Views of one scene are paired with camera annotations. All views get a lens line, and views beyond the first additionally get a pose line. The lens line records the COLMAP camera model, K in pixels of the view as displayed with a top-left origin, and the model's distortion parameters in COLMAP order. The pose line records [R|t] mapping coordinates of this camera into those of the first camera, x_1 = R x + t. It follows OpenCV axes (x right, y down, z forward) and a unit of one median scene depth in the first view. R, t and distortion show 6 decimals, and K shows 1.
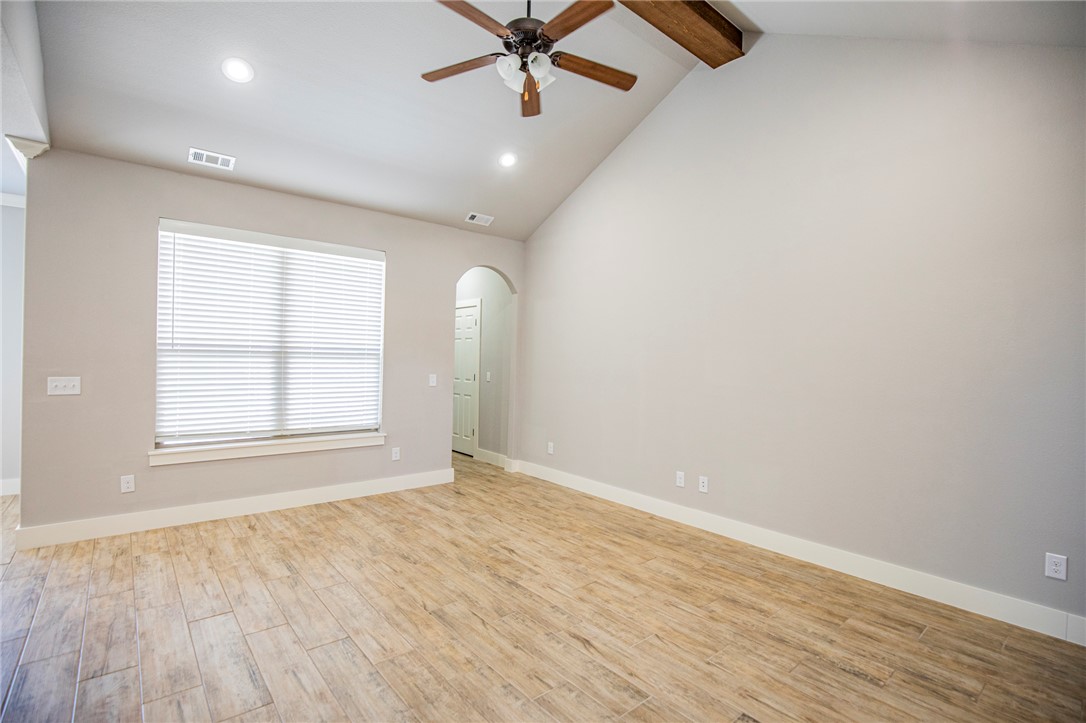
lens RADIAL K [[509.7, 0, 549.7], [0, 509.7, 364.6], [0, 0, 1]] dist [-0.027240, 0.006440]
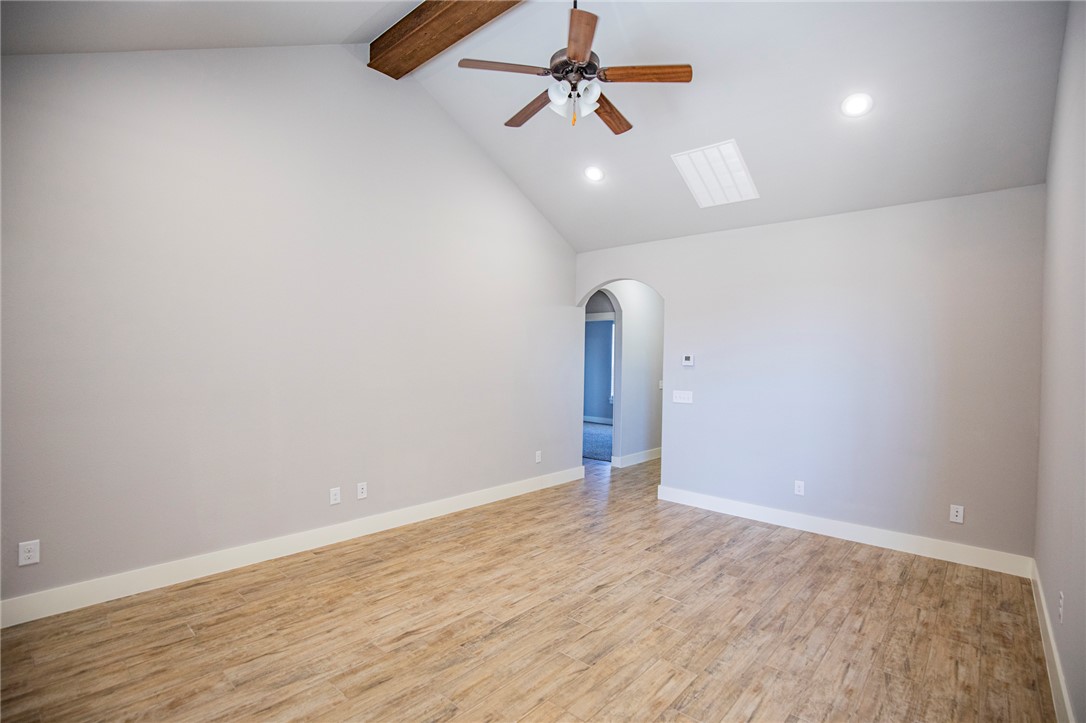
lens RADIAL K [[509.7, 0, 549.7], [0, 509.7, 364.6], [0, 0, 1]] dist [-0.027240, 0.006440]
pose [[-0.139258, -0.040281, 0.989437, -0.761420], [-0.008956, 0.999183, 0.039417, -0.052914], [-0.990216, -0.003372, -0.139504, 0.837874]]
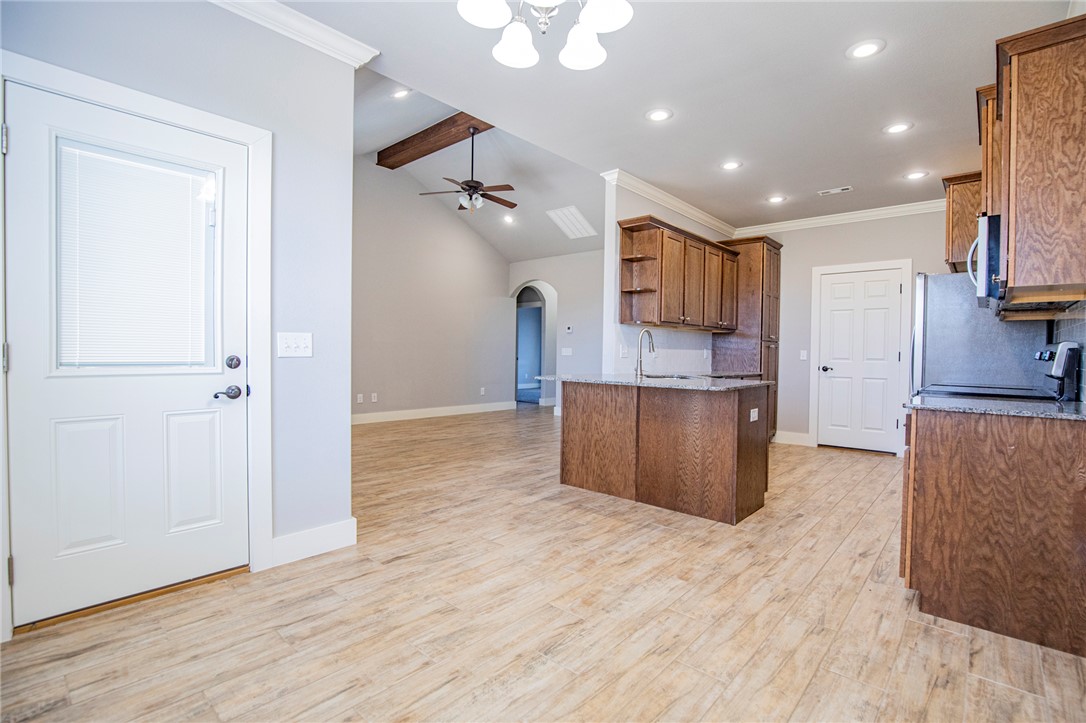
lens RADIAL K [[509.7, 0, 549.7], [0, 509.7, 364.6], [0, 0, 1]] dist [-0.027240, 0.006440]
pose [[-0.135704, -0.053020, 0.989330, -1.670303], [-0.006941, 0.998593, 0.052564, 0.021442], [-0.990725, 0.000267, -0.135881, 0.677822]]
